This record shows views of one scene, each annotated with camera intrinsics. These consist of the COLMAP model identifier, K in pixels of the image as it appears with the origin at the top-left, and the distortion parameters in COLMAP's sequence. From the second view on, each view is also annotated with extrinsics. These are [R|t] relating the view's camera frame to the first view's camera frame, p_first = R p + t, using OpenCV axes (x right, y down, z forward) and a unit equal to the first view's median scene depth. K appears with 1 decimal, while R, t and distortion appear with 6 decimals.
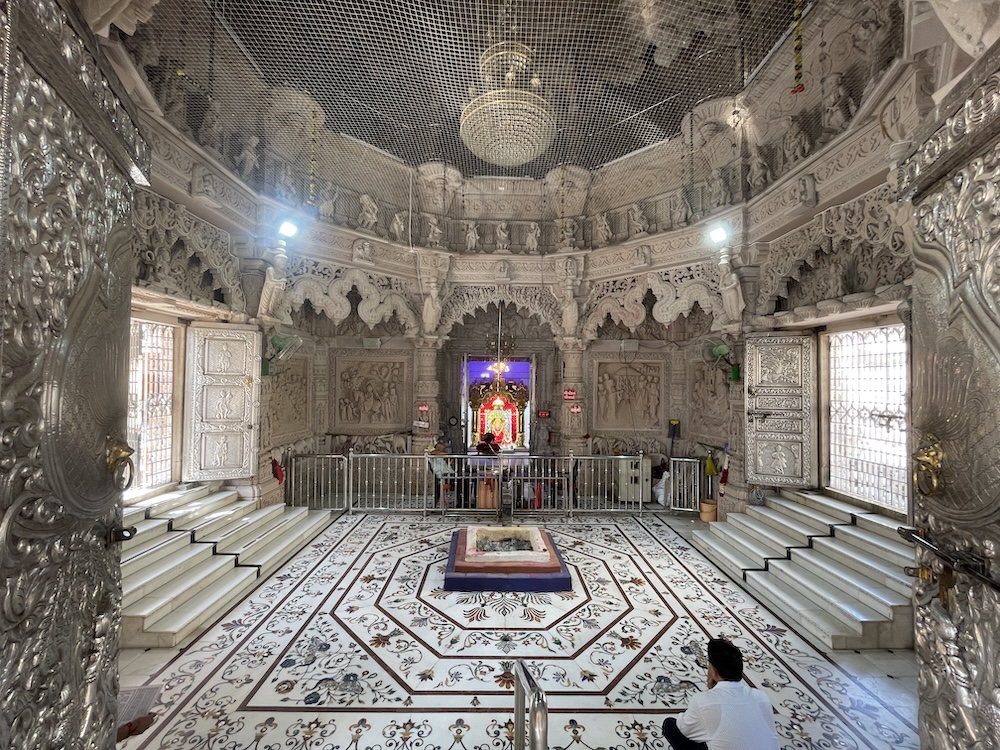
lens RADIAL K [[403.7, 0, 500.0], [0, 403.7, 375.0], [0, 0, 1]] dist [0.000133, -0.000031]
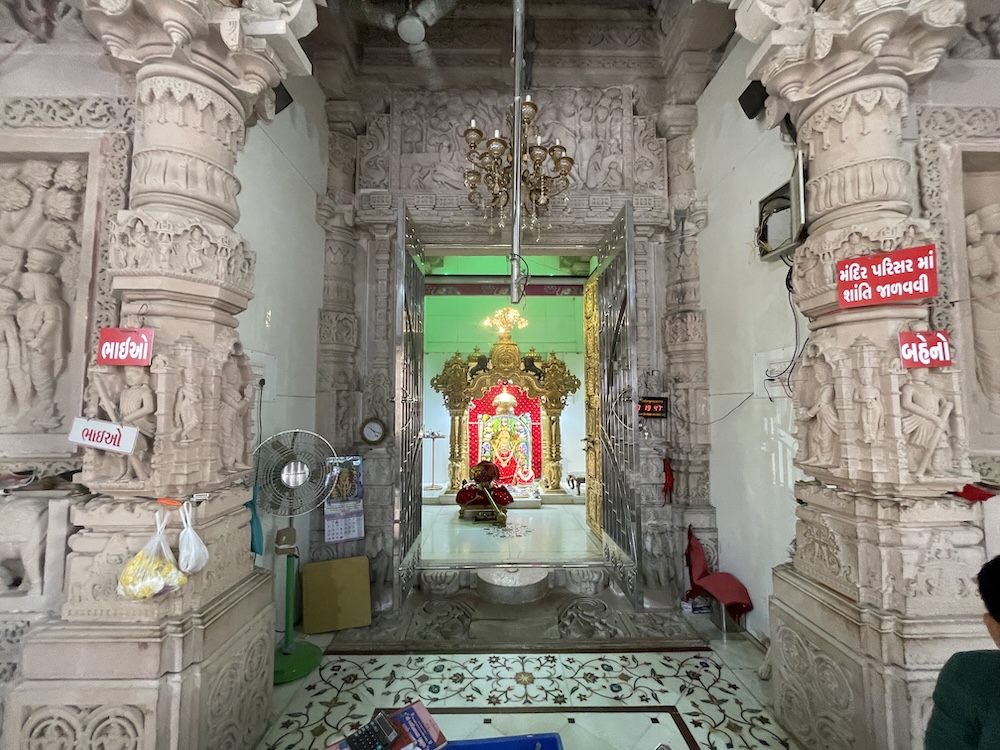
lens RADIAL K [[403.7, 0, 500.0], [0, 403.7, 375.0], [0, 0, 1]] dist [0.000133, -0.000031]
pose [[0.999924, -0.012282, 0.000990, -0.019169], [0.012318, 0.998398, -0.055222, 0.124238], [-0.000310, 0.055230, 0.998474, 0.950074]]
